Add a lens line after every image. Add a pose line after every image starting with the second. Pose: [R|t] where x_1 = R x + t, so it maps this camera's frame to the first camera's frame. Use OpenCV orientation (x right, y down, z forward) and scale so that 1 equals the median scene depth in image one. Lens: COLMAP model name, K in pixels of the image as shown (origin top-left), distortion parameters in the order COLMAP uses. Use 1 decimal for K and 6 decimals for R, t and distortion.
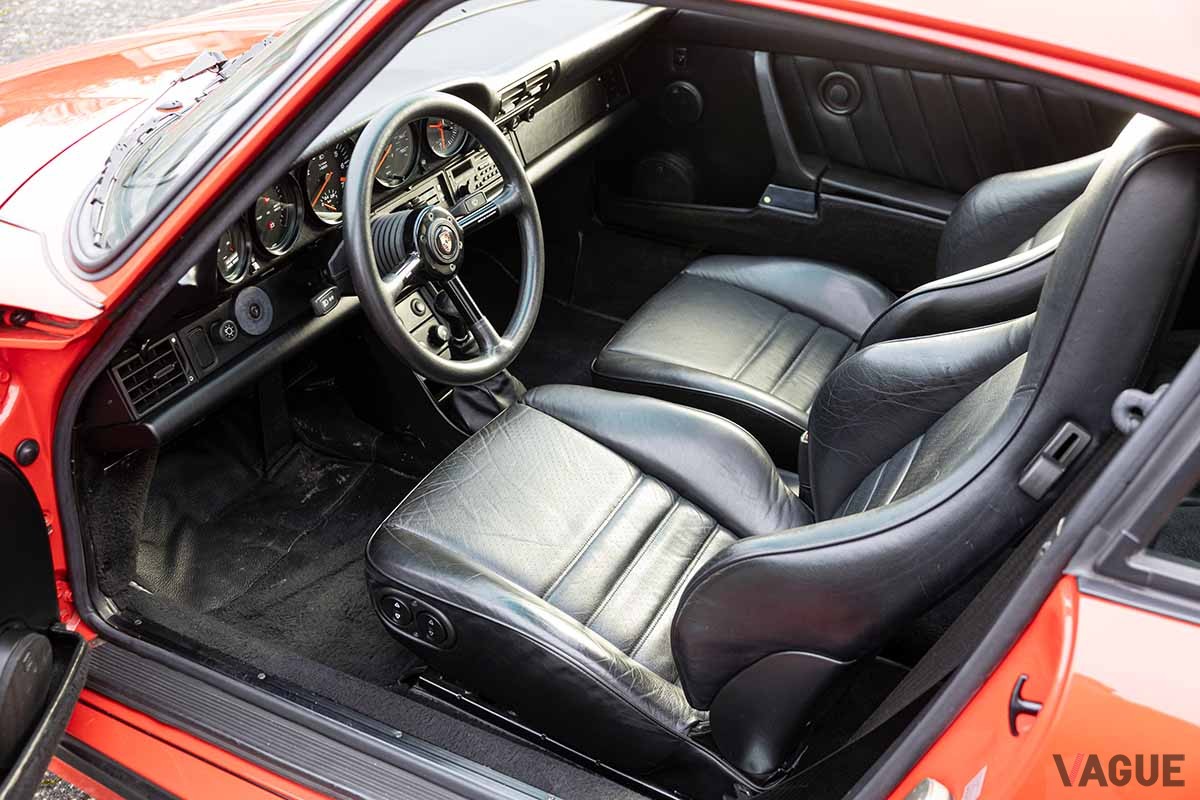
lens RADIAL K [[1223.5, 0, 600.0], [0, 1223.5, 400.0], [0, 0, 1]] dist [-0.001995, 0.001477]
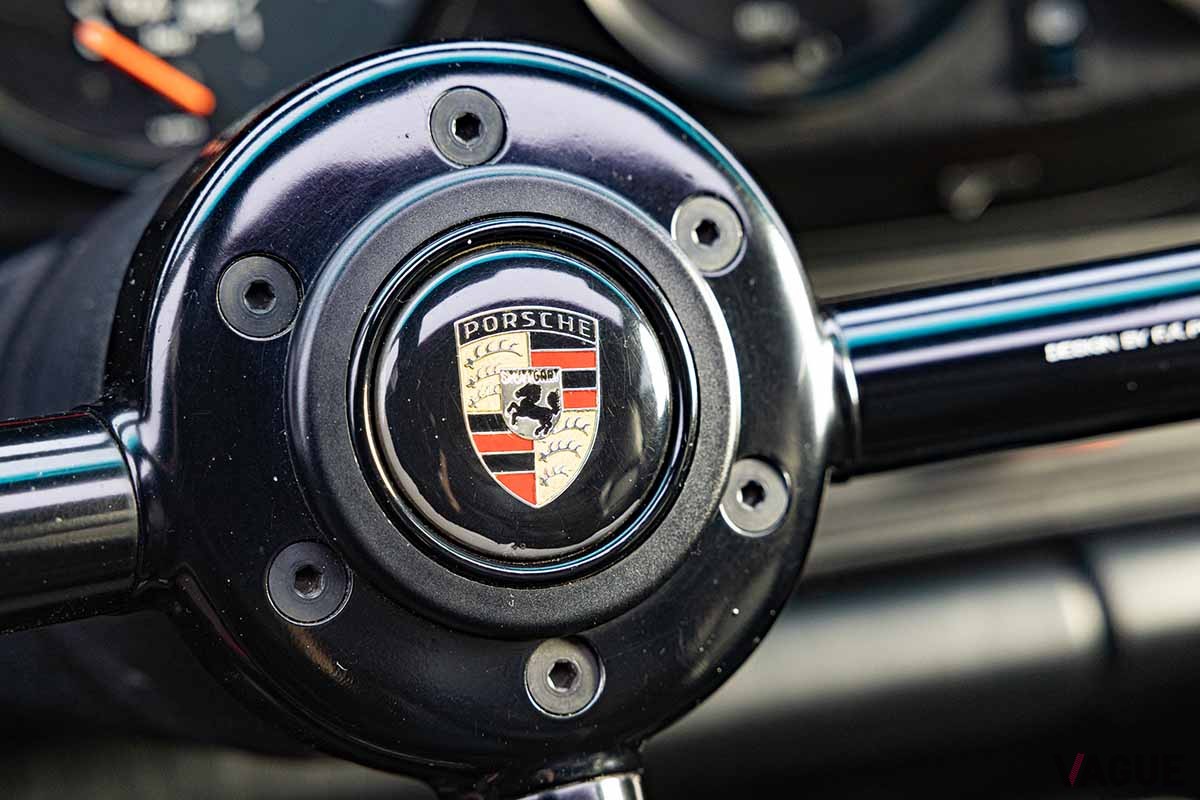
lens RADIAL K [[2382.3, 0, 600.0], [0, 2382.3, 400.0], [0, 0, 1]] dist [0.050968, 0.316630]
pose [[0.781361, 0.195070, -0.592809, -0.008406], [-0.338598, 0.930439, -0.140122, -0.101635], [0.524240, 0.310210, 0.793059, 0.823063]]
